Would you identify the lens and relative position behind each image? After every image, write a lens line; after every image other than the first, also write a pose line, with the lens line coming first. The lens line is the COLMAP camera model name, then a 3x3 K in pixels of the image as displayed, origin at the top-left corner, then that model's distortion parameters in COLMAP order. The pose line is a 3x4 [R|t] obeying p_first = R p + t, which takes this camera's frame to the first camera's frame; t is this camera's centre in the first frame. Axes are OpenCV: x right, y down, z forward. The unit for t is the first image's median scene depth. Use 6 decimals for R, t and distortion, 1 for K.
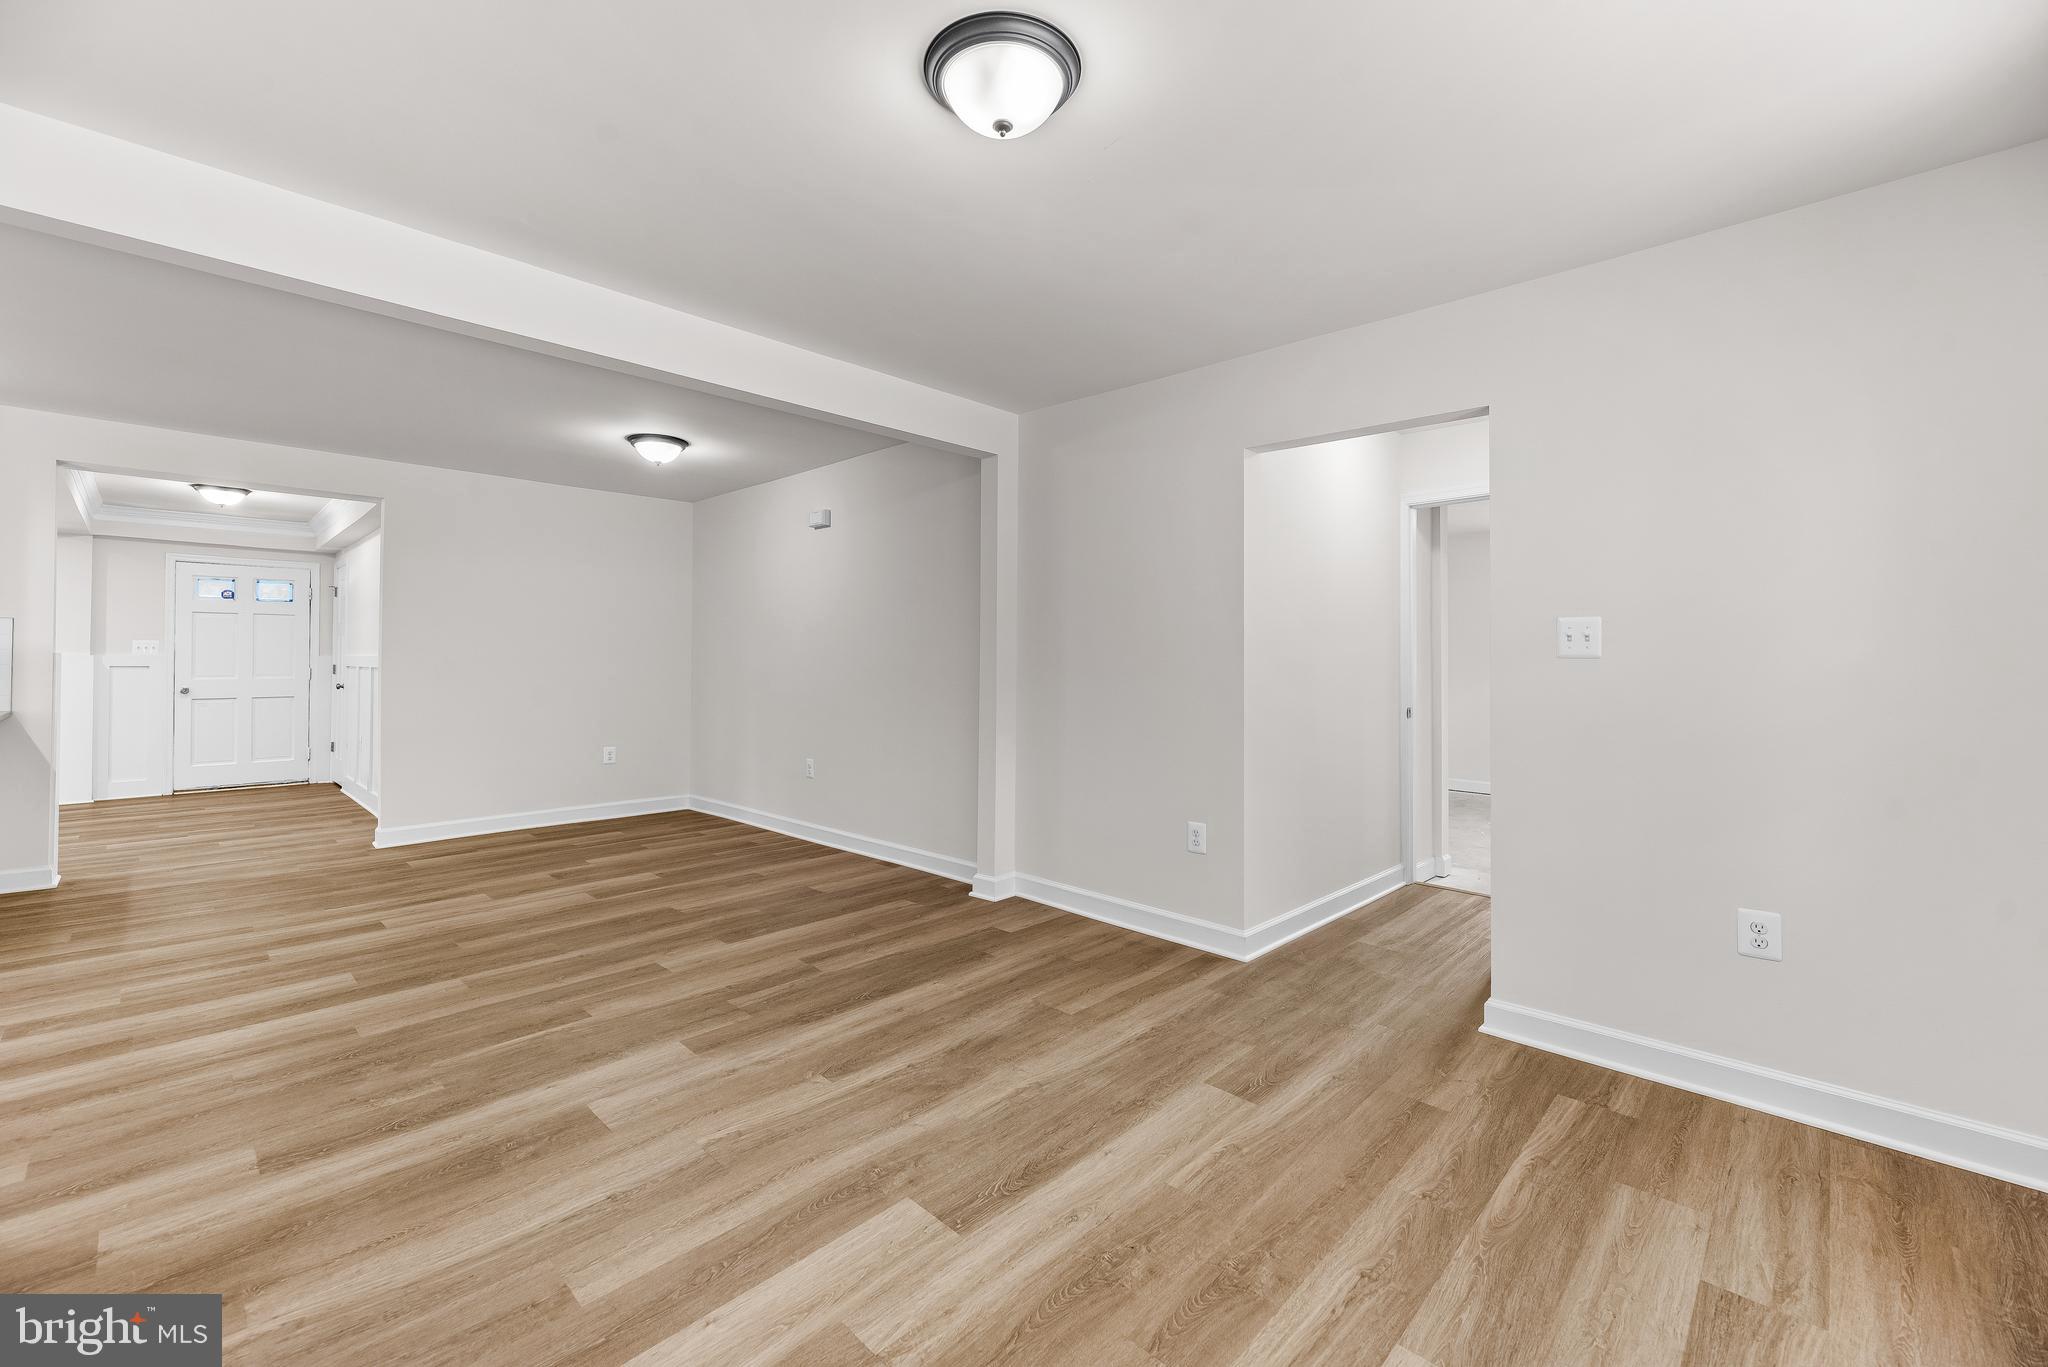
lens RADIAL K [[833.6, 0, 1007.2], [0, 833.6, 661.1], [0, 0, 1]] dist [-0.000457, -0.000718]
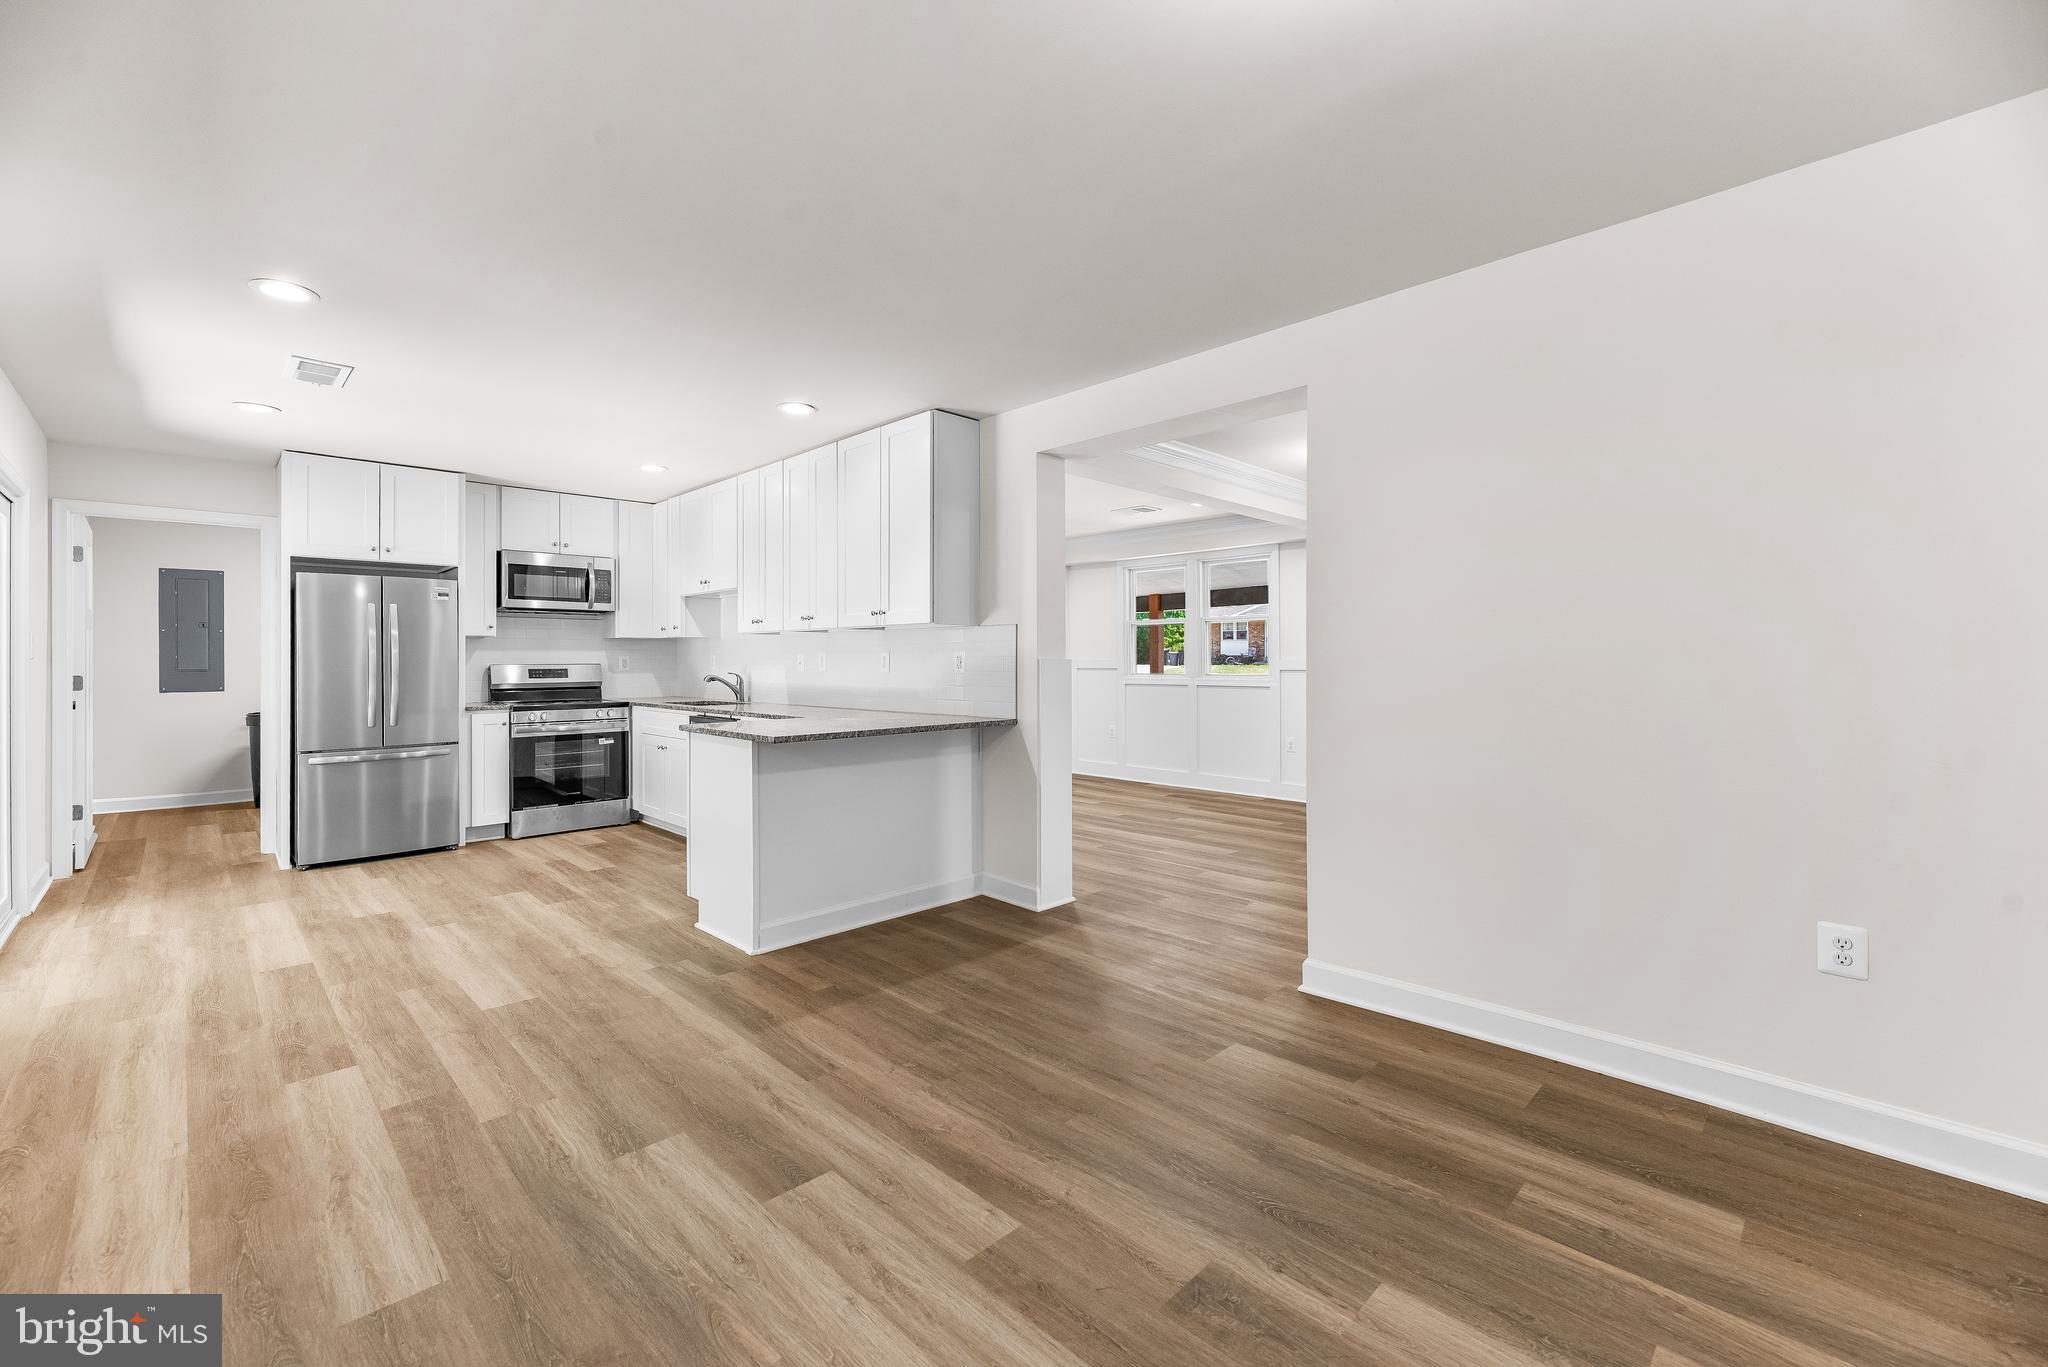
lens RADIAL K [[833.6, 0, 1016.6], [0, 833.6, 660.4], [0, 0, 1]] dist [-0.000457, -0.000718]
pose [[-0.016859, -0.008500, -0.999822, -0.200044], [0.005977, 0.999945, -0.008601, -0.002620], [0.999840, -0.006121, -0.016807, 0.982796]]
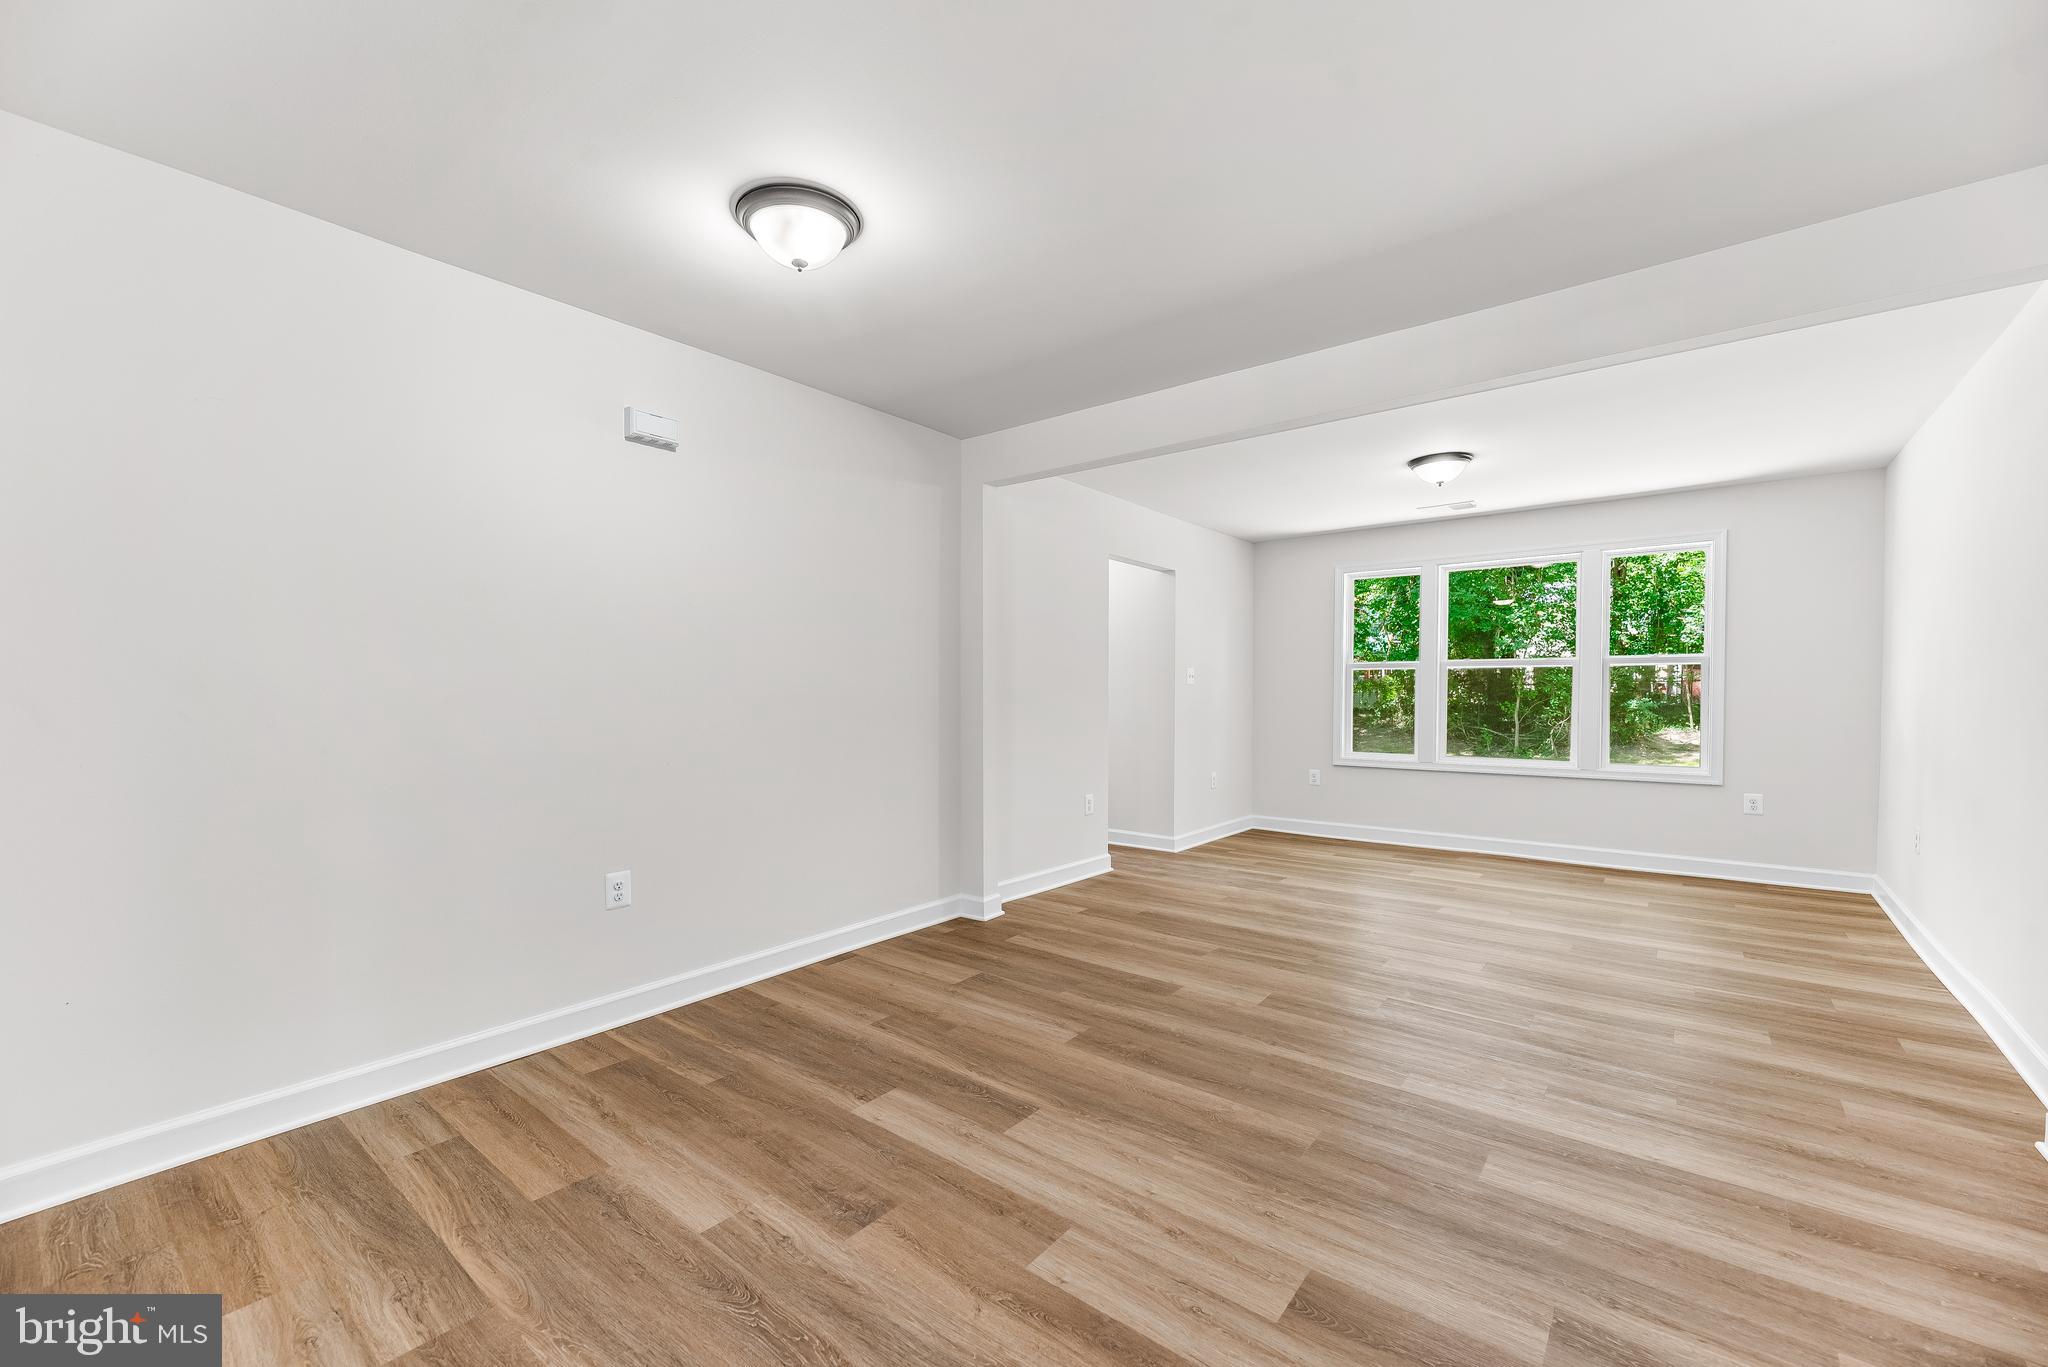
lens RADIAL K [[833.6, 0, 1013.2], [0, 833.6, 707.7], [0, 0, 1]] dist [-0.000457, -0.000718]
pose [[-0.089195, -0.031146, 0.995527, -0.995272], [-0.002906, 0.999515, 0.031011, -0.004426], [-0.996010, -0.000127, -0.089243, 1.017793]]
